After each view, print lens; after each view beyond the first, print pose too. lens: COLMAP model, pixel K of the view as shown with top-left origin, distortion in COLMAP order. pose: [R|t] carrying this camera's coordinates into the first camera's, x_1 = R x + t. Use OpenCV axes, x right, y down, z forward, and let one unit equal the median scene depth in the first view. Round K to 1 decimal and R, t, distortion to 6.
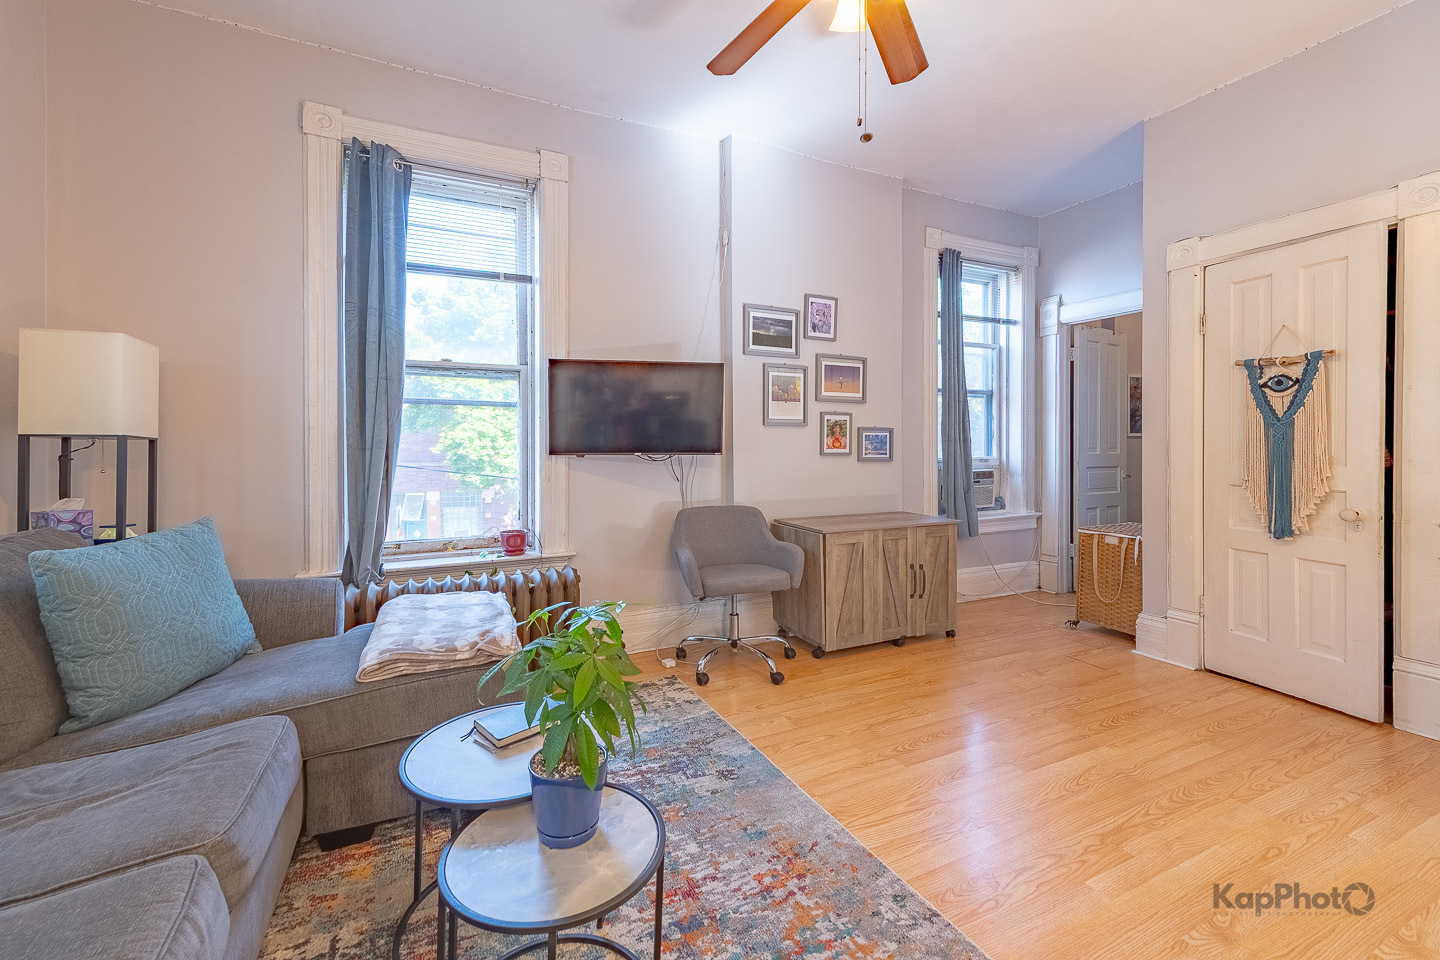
lens RADIAL K [[595.3, 0, 717.8], [0, 595.3, 449.7], [0, 0, 1]] dist [0.013933, 0.000000]
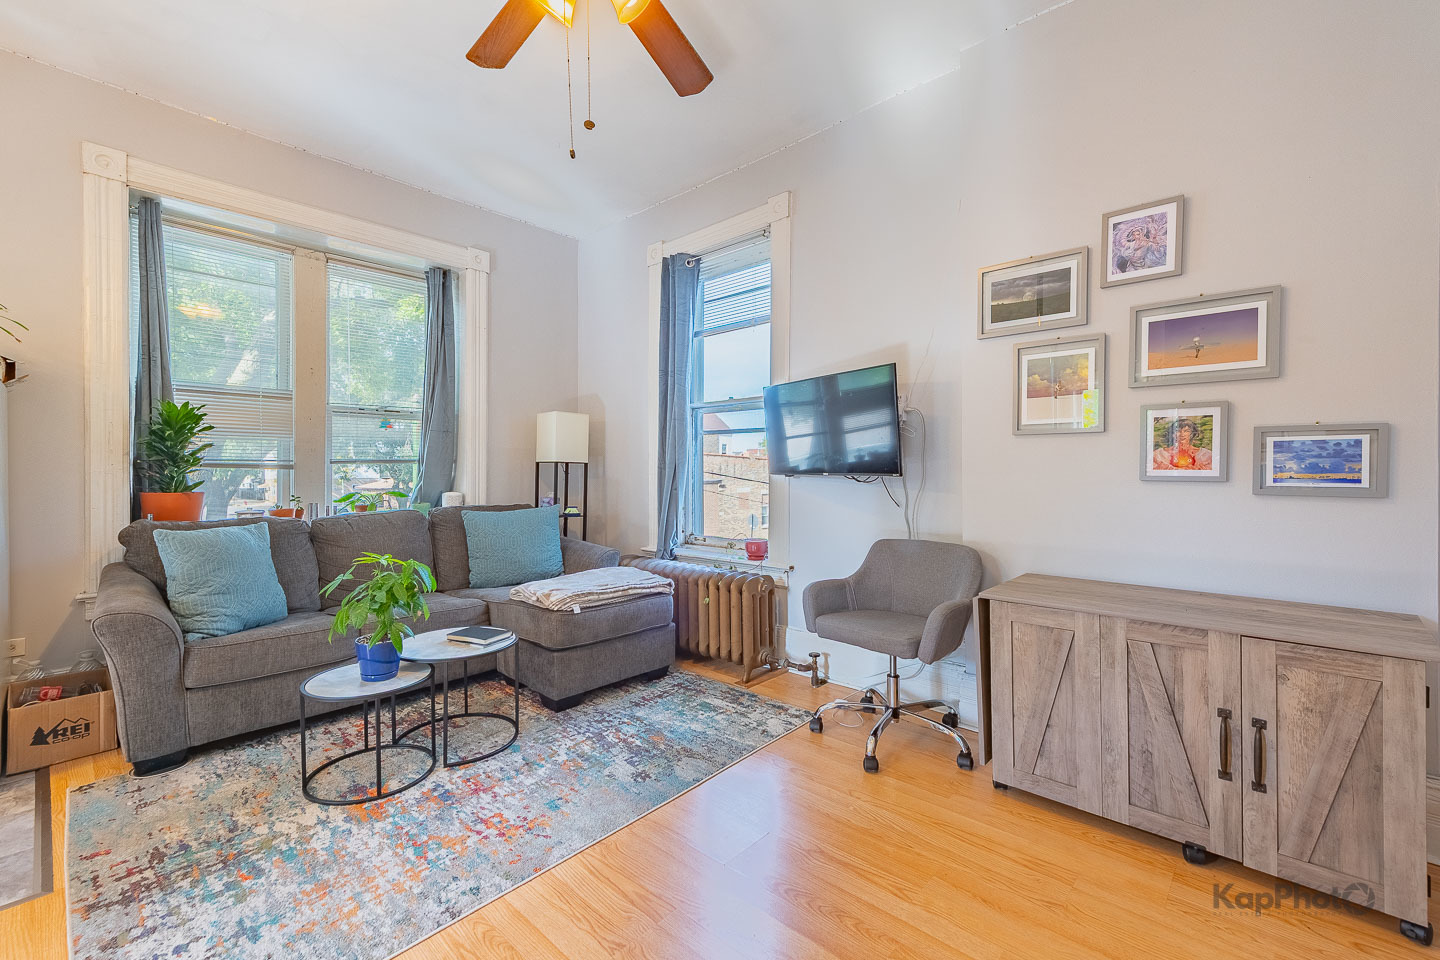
lens RADIAL K [[608.1, 0, 719.0], [0, 608.1, 472.8], [0, 0, 1]] dist [0.012795, -0.000093]
pose [[0.363408, 0.009008, -0.931587, 0.619625], [-0.001480, 0.999958, 0.009092, -0.002966], [0.931629, -0.001925, 0.363405, 0.426407]]
